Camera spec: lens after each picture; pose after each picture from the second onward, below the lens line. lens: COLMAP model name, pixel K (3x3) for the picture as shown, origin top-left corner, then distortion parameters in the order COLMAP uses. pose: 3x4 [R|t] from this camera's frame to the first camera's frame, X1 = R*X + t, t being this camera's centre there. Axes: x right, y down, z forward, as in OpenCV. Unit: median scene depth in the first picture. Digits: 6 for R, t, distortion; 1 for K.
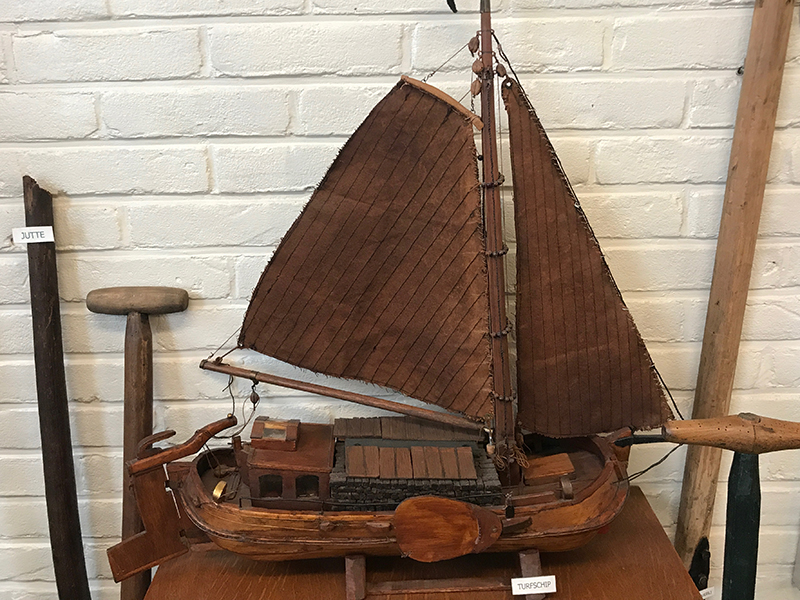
lens RADIAL K [[926.3, 0, 398.5], [0, 926.3, 299.4], [0, 0, 1]] dist [-0.021443, 0.000000]
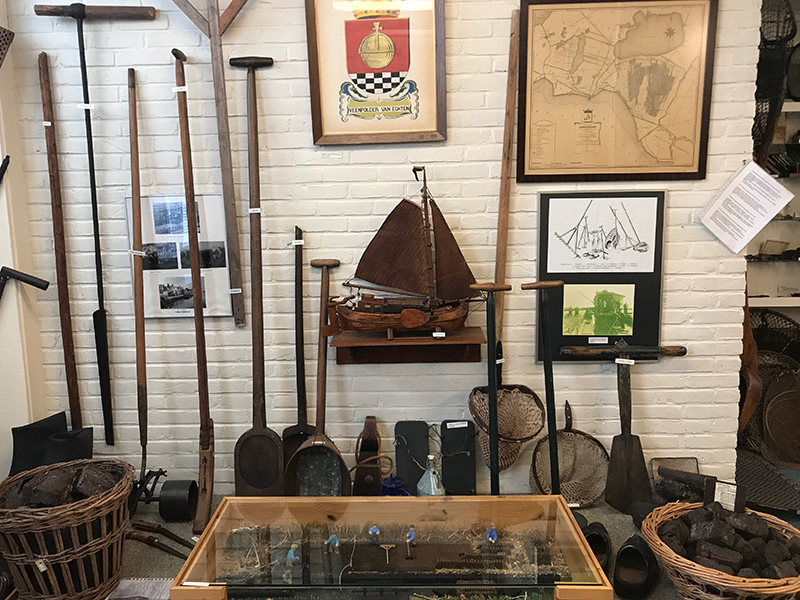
lens RADIAL K [[759.7, 0, 401.3], [0, 759.7, 302.0], [0, 0, 1]] dist [0.030315, 0.023658]
pose [[0.999877, 0.002581, -0.015476, 0.039725], [-0.003957, 0.995970, -0.089596, 0.406345], [0.015182, 0.089646, 0.995858, -1.818413]]
